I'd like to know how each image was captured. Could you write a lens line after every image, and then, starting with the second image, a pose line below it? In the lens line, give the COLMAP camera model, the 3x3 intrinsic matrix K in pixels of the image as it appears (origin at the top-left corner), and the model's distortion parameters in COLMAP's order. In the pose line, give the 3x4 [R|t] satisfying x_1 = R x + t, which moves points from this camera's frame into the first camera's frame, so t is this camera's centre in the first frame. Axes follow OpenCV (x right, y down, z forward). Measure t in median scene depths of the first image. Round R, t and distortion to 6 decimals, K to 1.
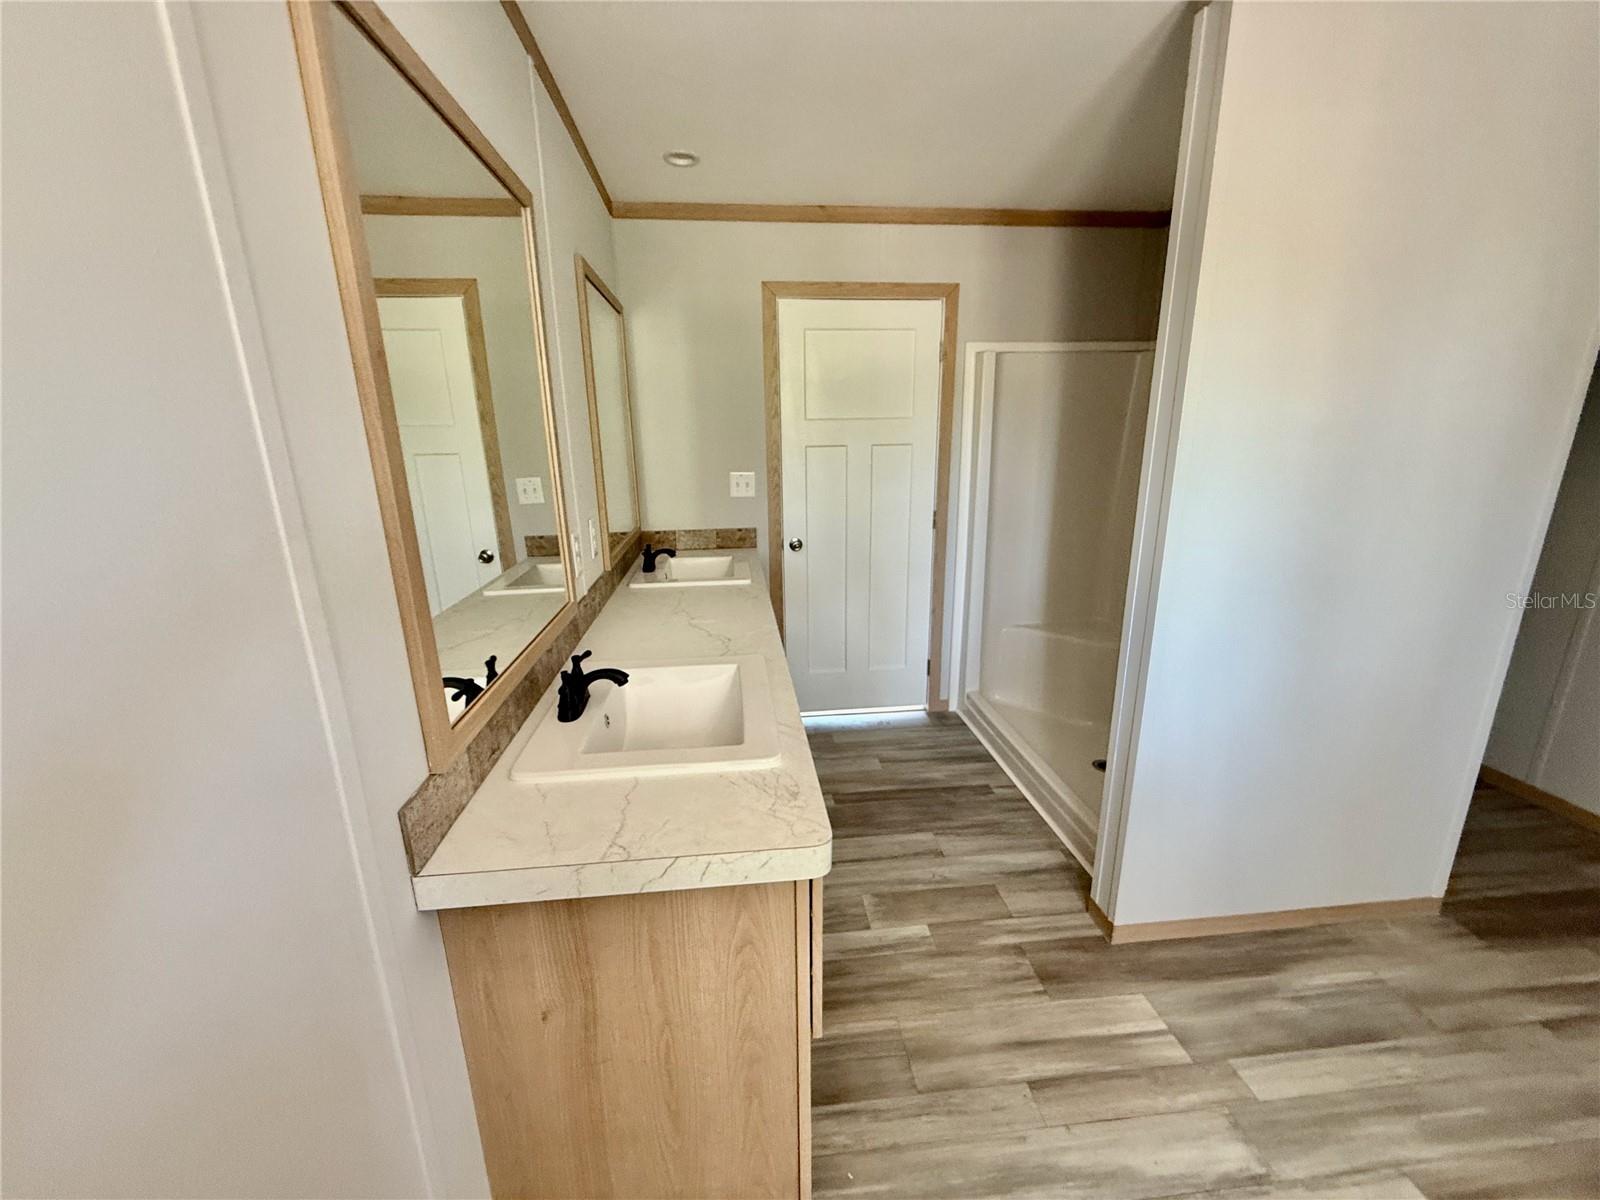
lens RADIAL K [[639.1, 0, 797.2], [0, 639.1, 600.0], [0, 0, 1]] dist [0.001756, 0.000252]
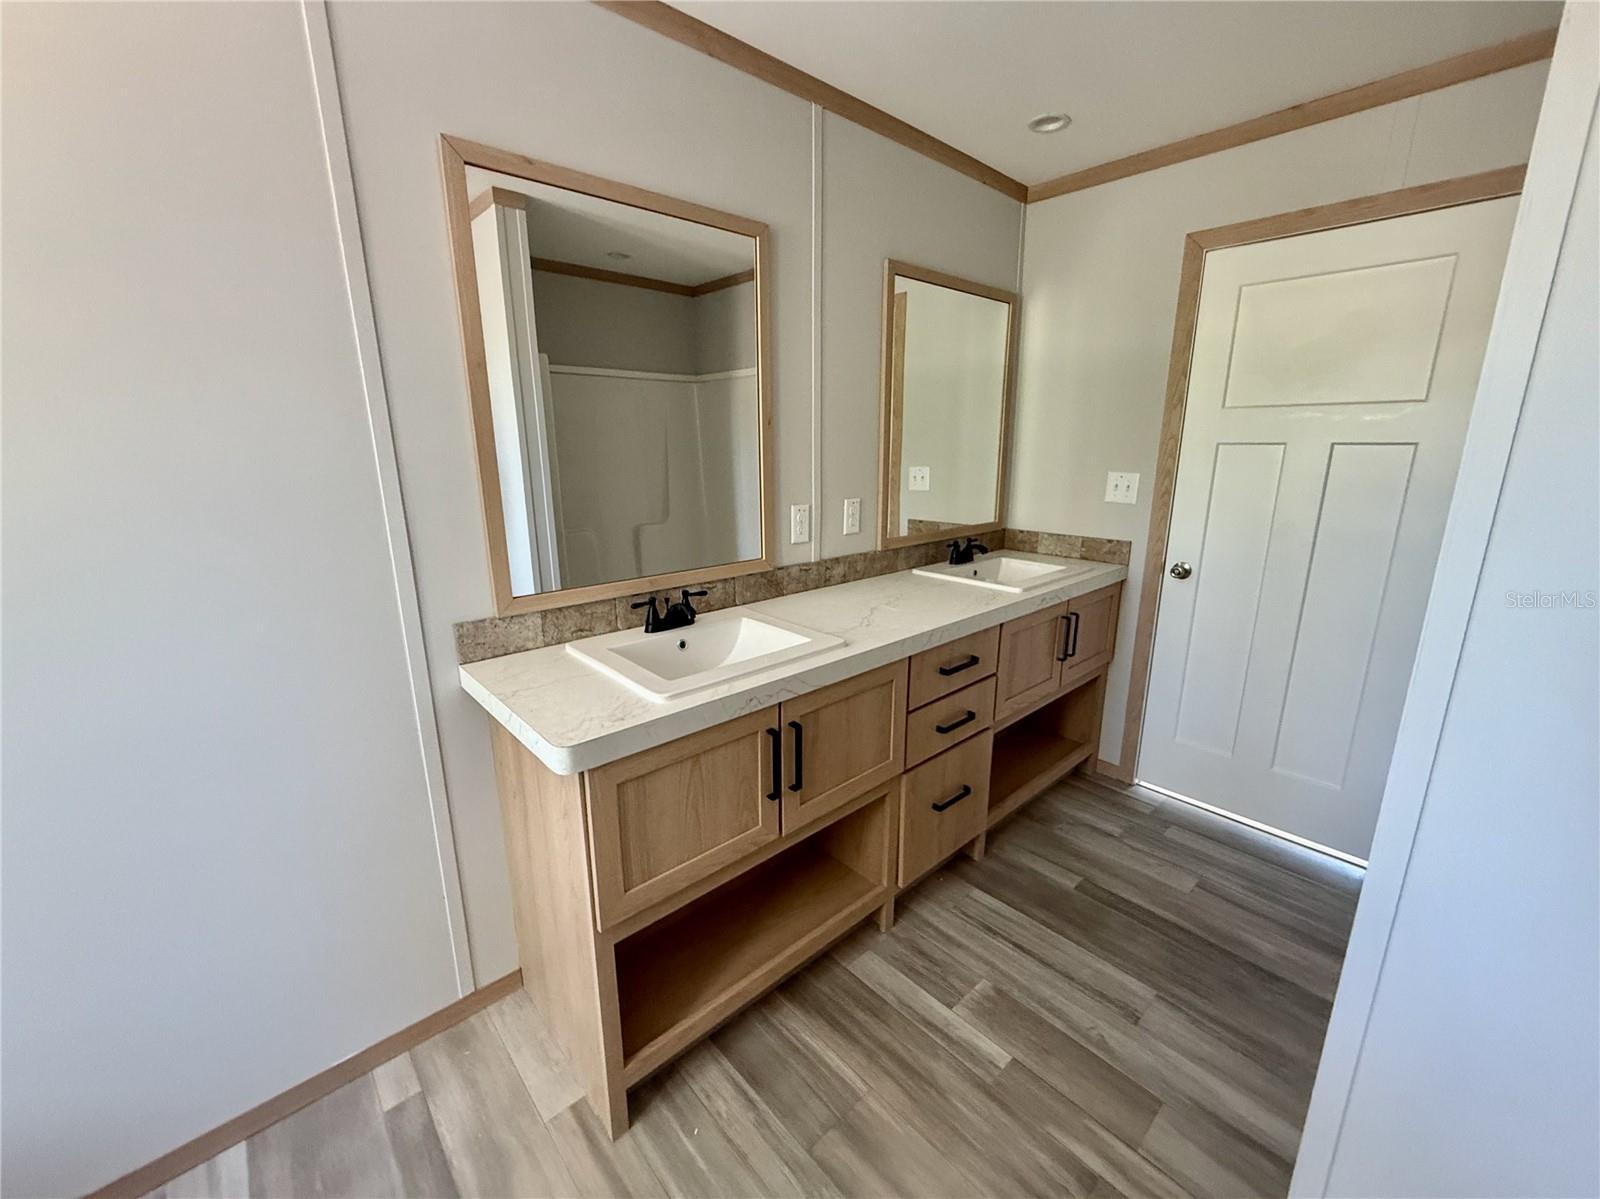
lens RADIAL K [[642.9, 0, 795.9], [0, 642.9, 598.7], [0, 0, 1]] dist [-0.000682, -0.000006]
pose [[0.589235, 0.206965, -0.781004, 0.439010], [-0.214361, 0.972039, 0.095862, -0.037068], [0.779007, 0.110932, 0.617124, 0.212595]]
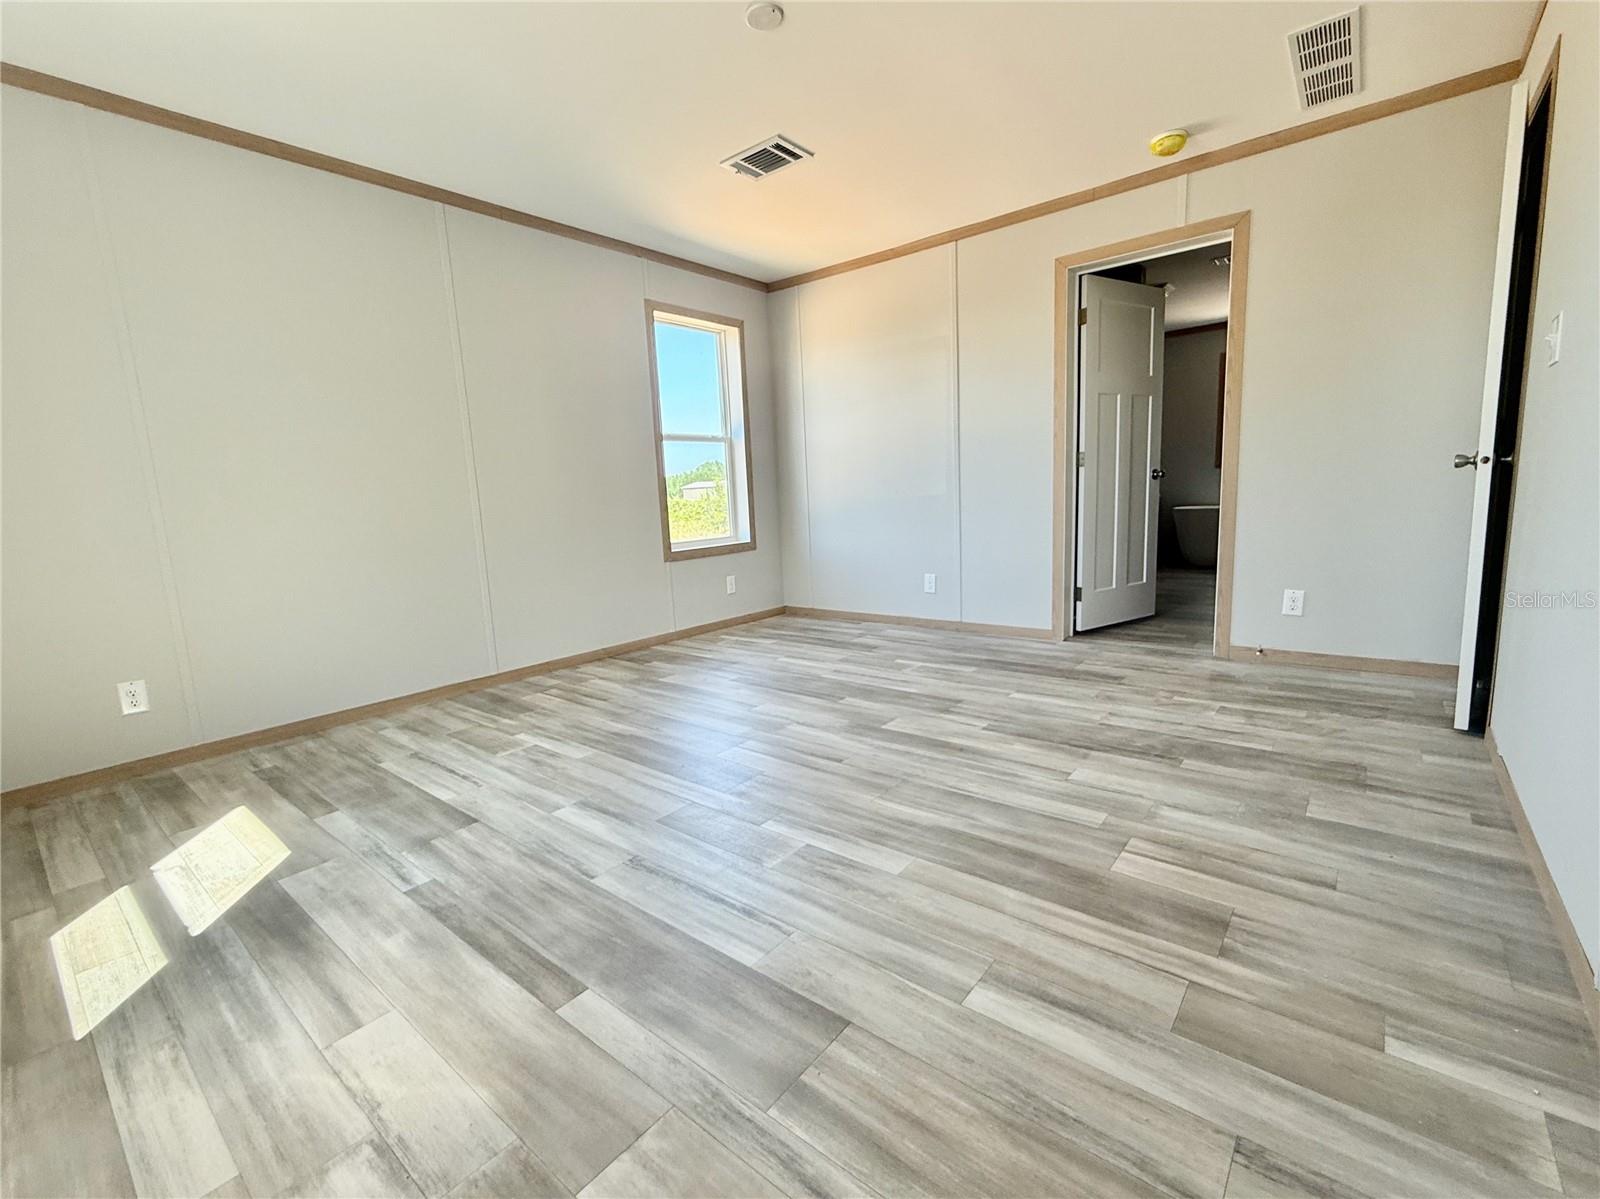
lens RADIAL K [[699.5, 0, 797.8], [0, 699.5, 602.0], [0, 0, 1]] dist [-0.000801, 0.000404]
pose [[-0.701277, -0.065742, 0.709851, -0.431206], [0.238203, 0.916899, 0.320243, -0.078731], [-0.671915, 0.393667, -0.627341, 1.198614]]
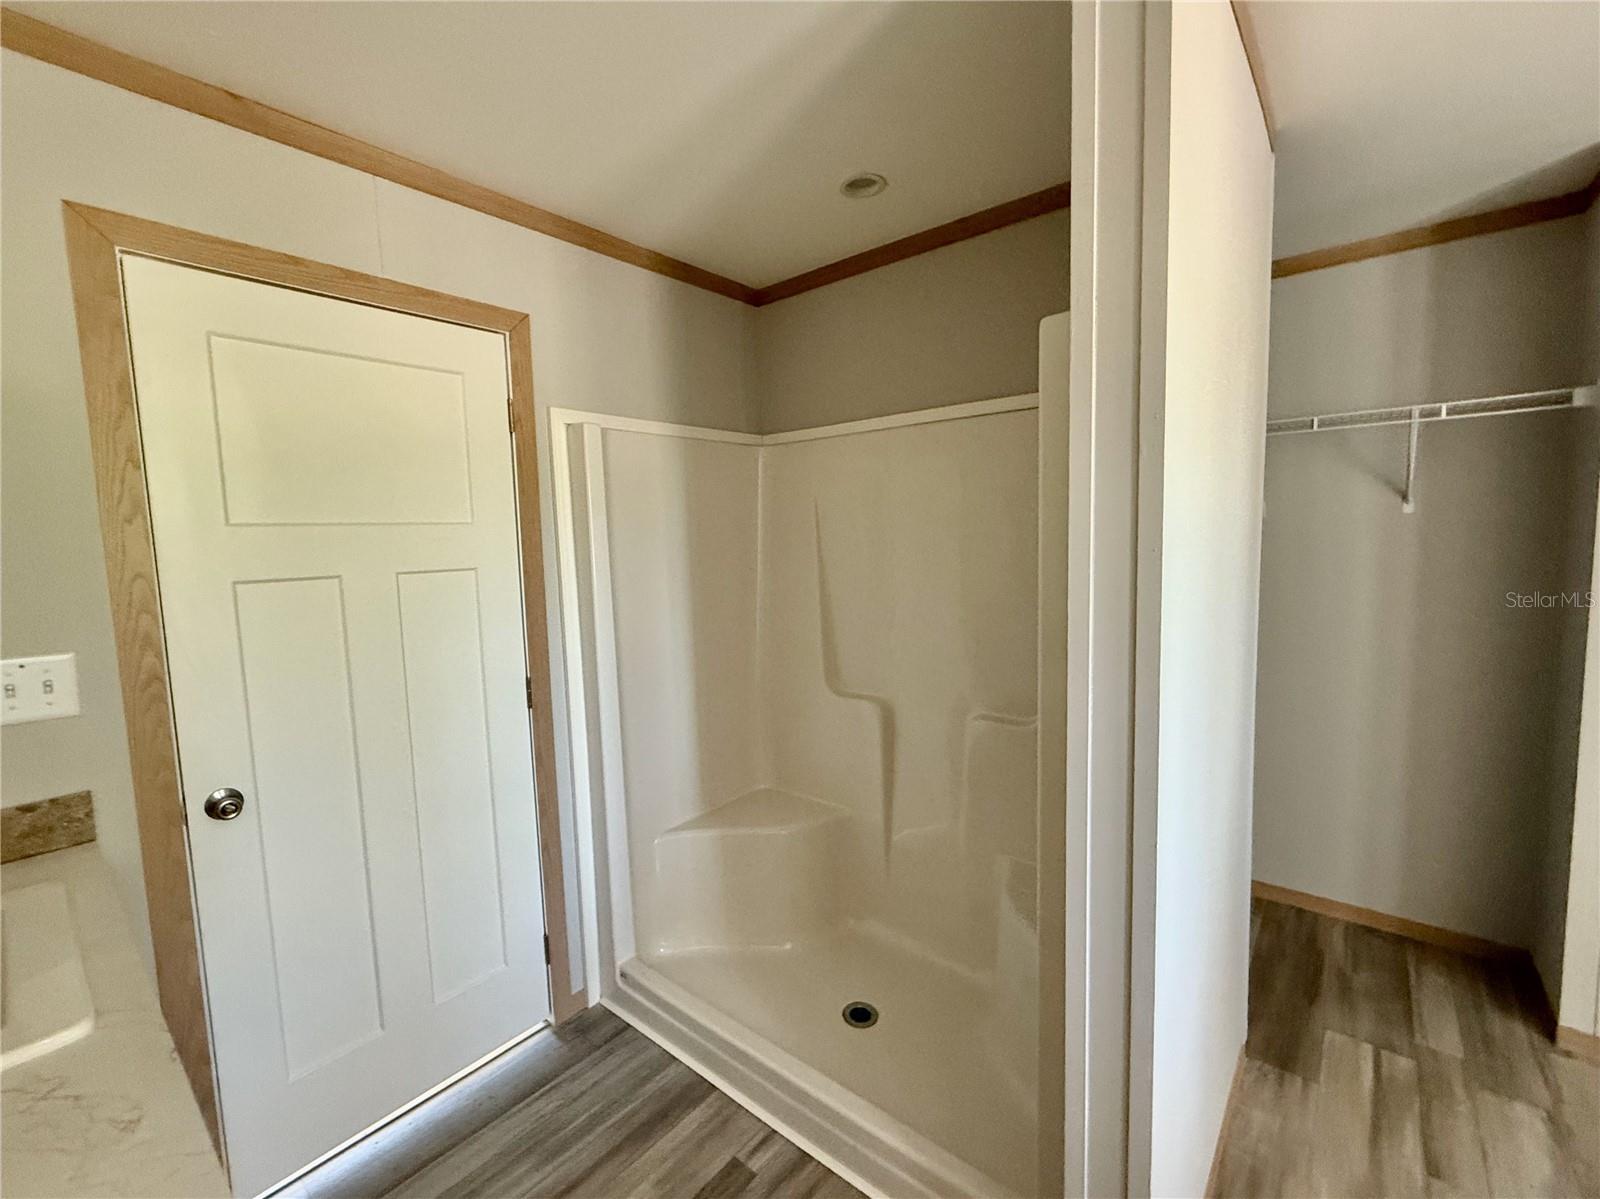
lens RADIAL K [[678.5, 0, 798.0], [0, 678.5, 596.8], [0, 0, 1]] dist [0.001494, 0.000051]
pose [[0.719617, -0.069764, 0.690858, -0.040203], [0.196797, 0.974635, -0.106568, -0.127899], [-0.665900, 0.212647, 0.715094, 0.498030]]
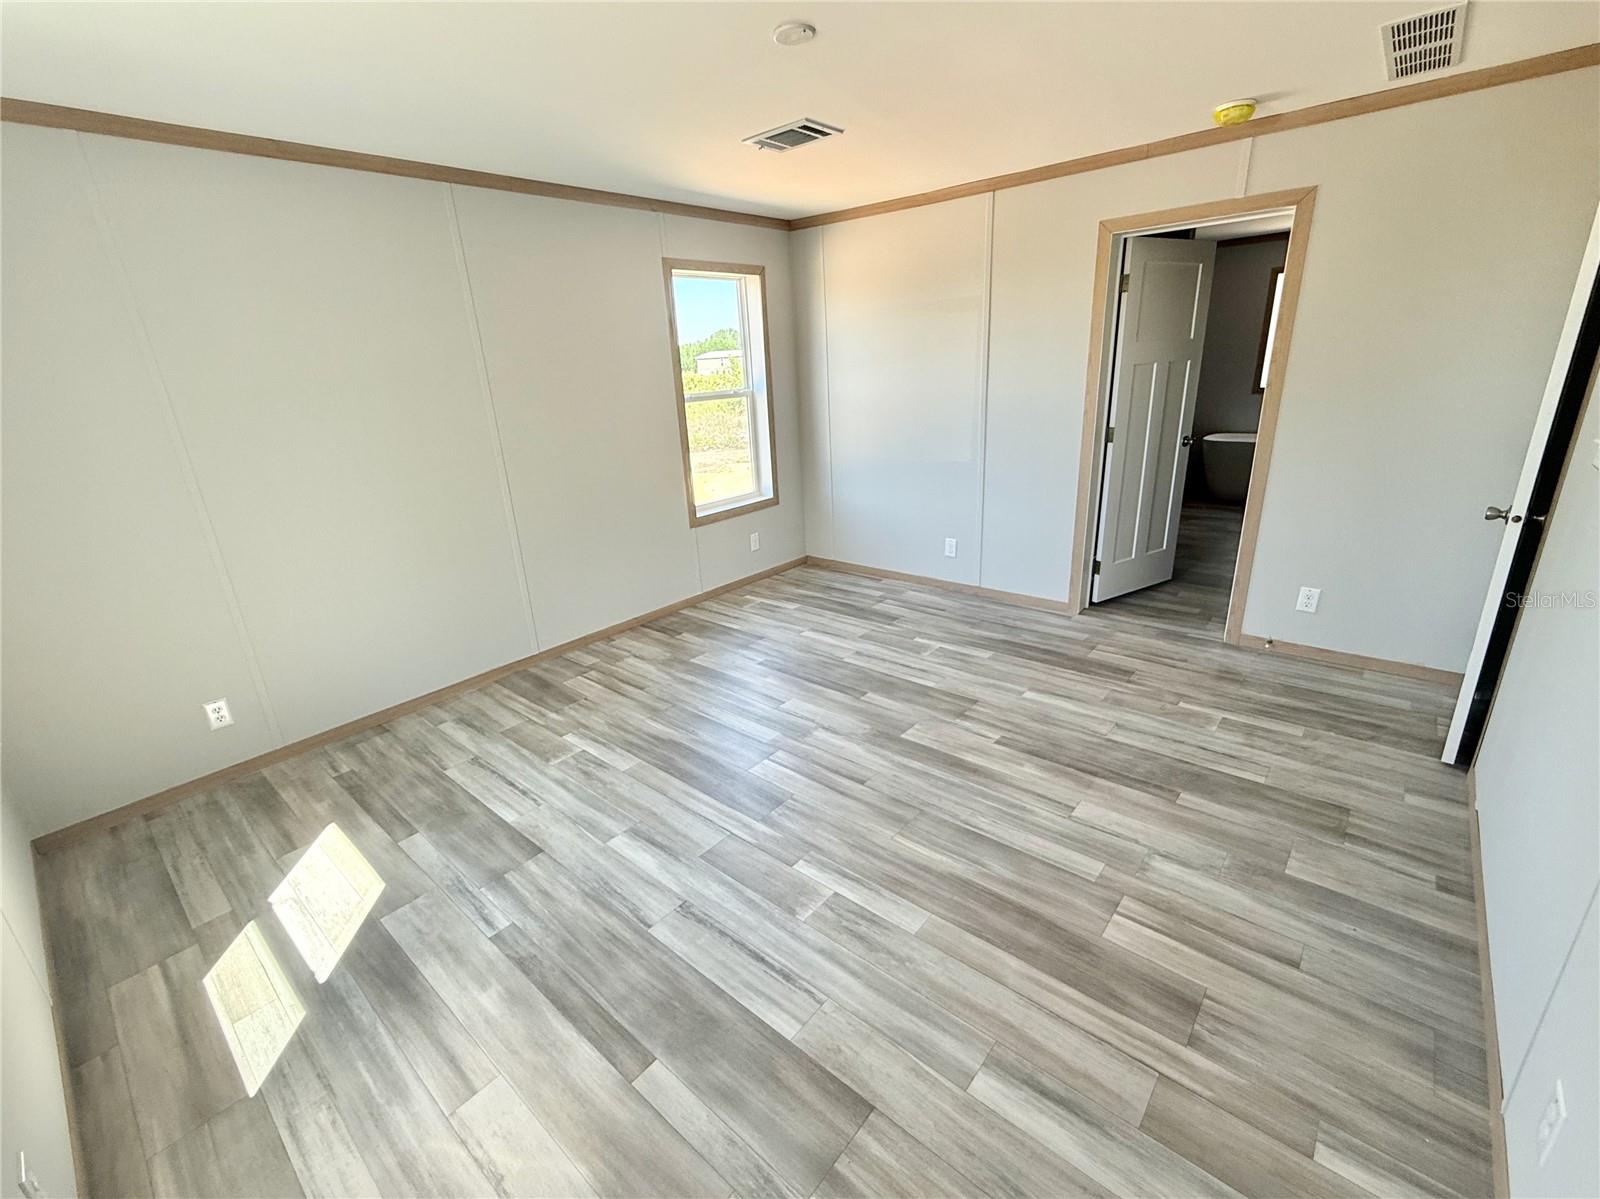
lens RADIAL K [[691.9, 0, 797.7], [0, 691.9, 601.5], [0, 0, 1]] dist [0.000683, -0.000045]
pose [[-0.684084, -0.195623, 0.702681, -0.414137], [0.245725, 0.845243, 0.474534, -0.315219], [-0.686766, 0.497288, -0.530148, 1.122826]]
